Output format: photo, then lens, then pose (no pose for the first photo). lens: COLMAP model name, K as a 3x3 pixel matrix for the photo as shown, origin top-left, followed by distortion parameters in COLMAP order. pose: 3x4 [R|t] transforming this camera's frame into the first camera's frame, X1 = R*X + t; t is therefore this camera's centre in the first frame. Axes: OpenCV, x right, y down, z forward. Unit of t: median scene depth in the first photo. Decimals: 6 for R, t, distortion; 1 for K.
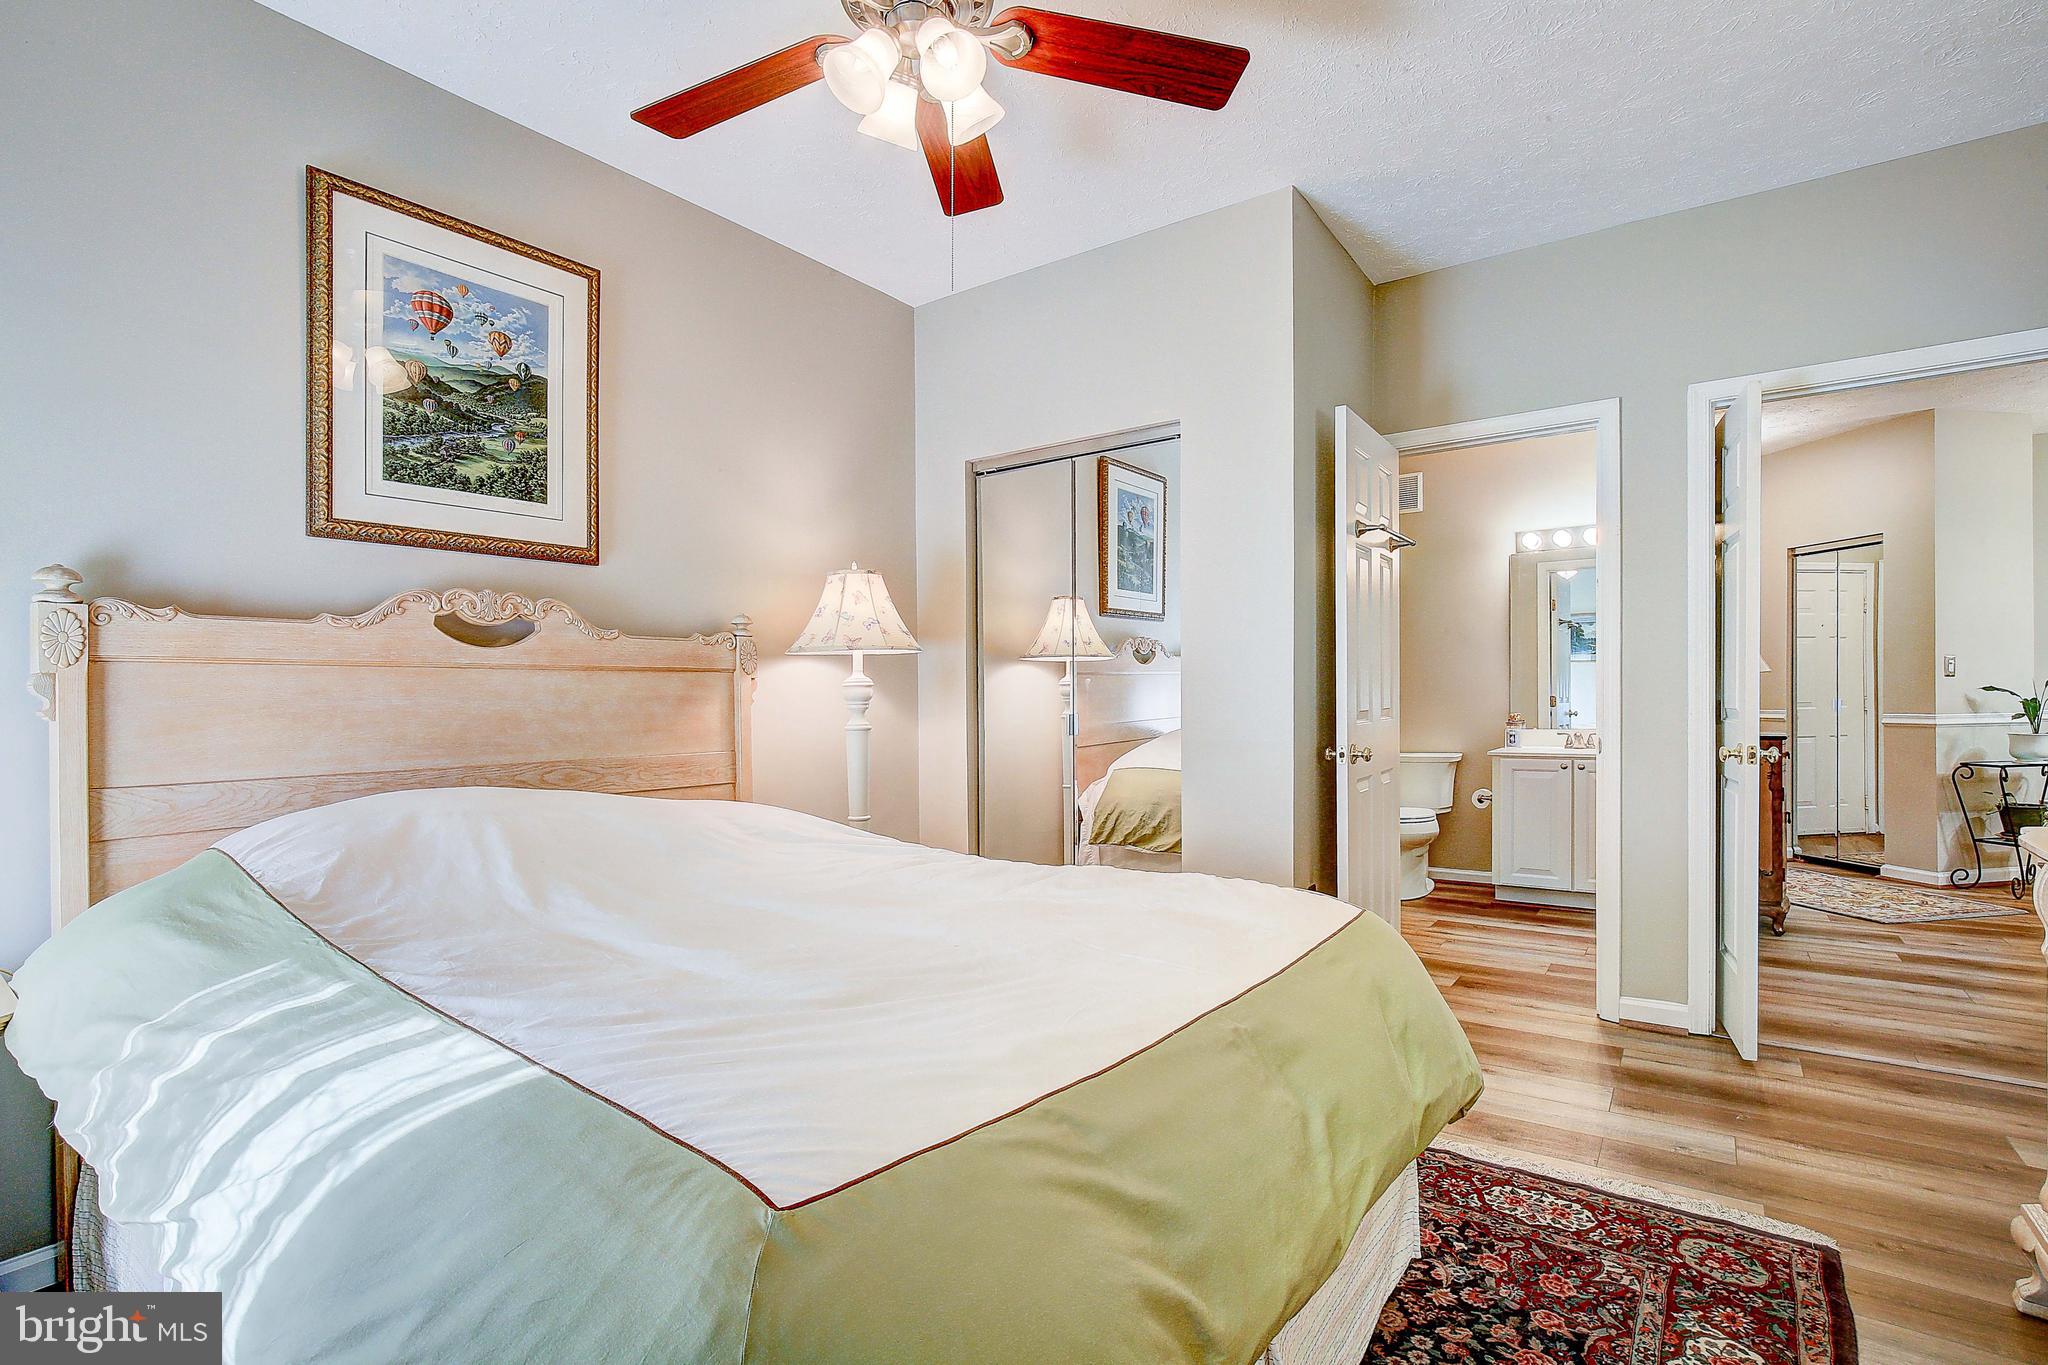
lens RADIAL K [[943.7, 0, 1051.1], [0, 943.7, 694.9], [0, 0, 1]] dist [-0.018327, 0.000415]
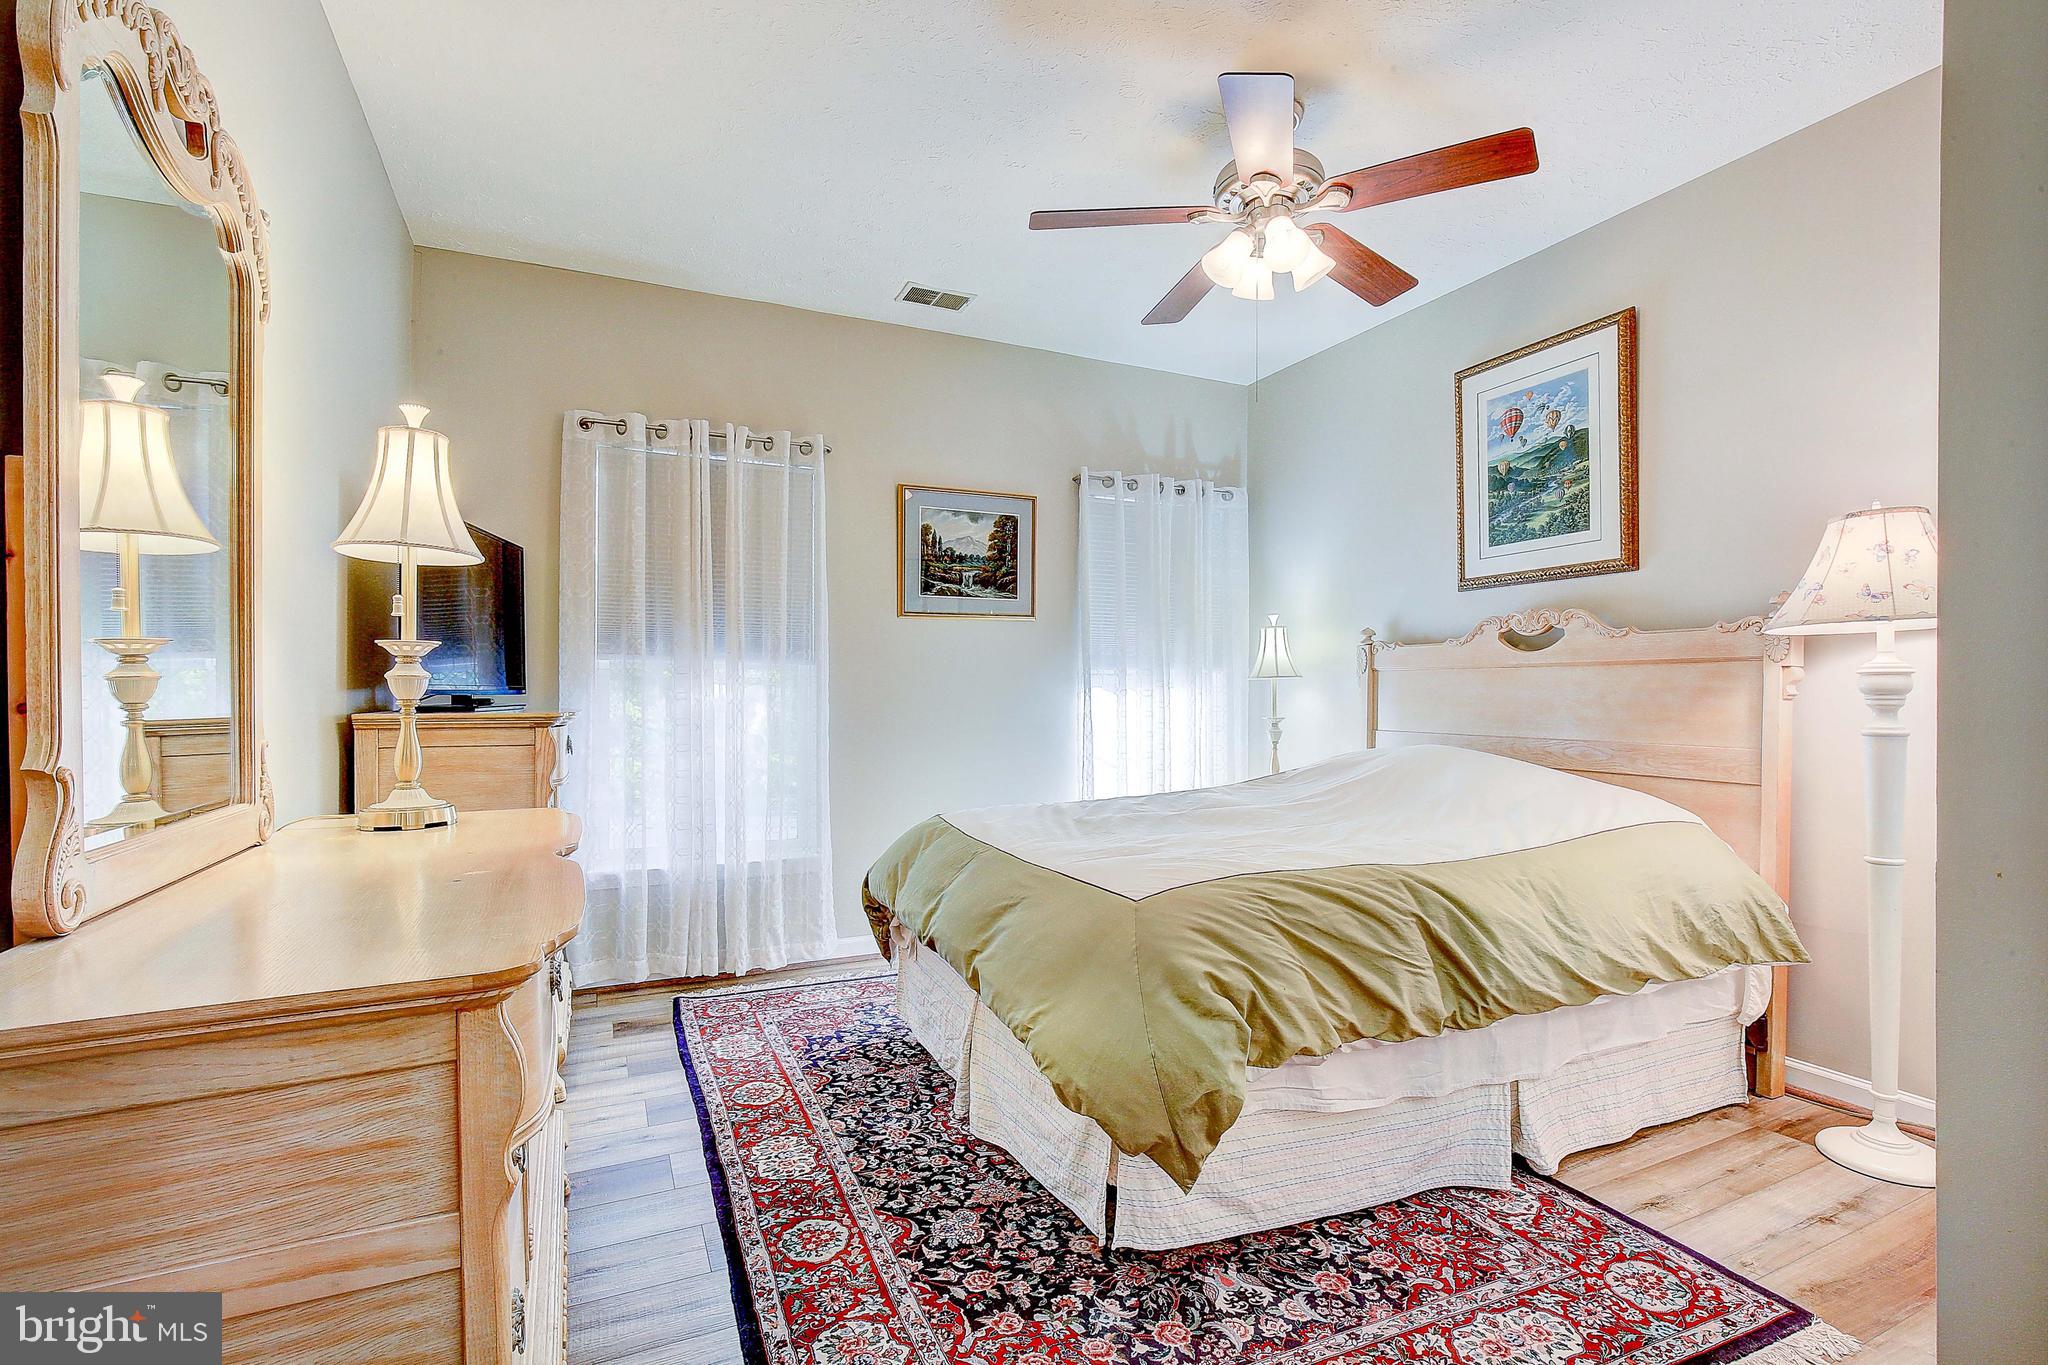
lens RADIAL K [[943.7, 0, 1051.1], [0, 943.7, 694.9], [0, 0, 1]] dist [-0.018327, 0.000415]
pose [[-0.482179, 0.021015, -0.875821, 0.930847], [0.011686, 0.999778, 0.017556, -0.018617], [0.875995, -0.001769, -0.482317, 1.029138]]
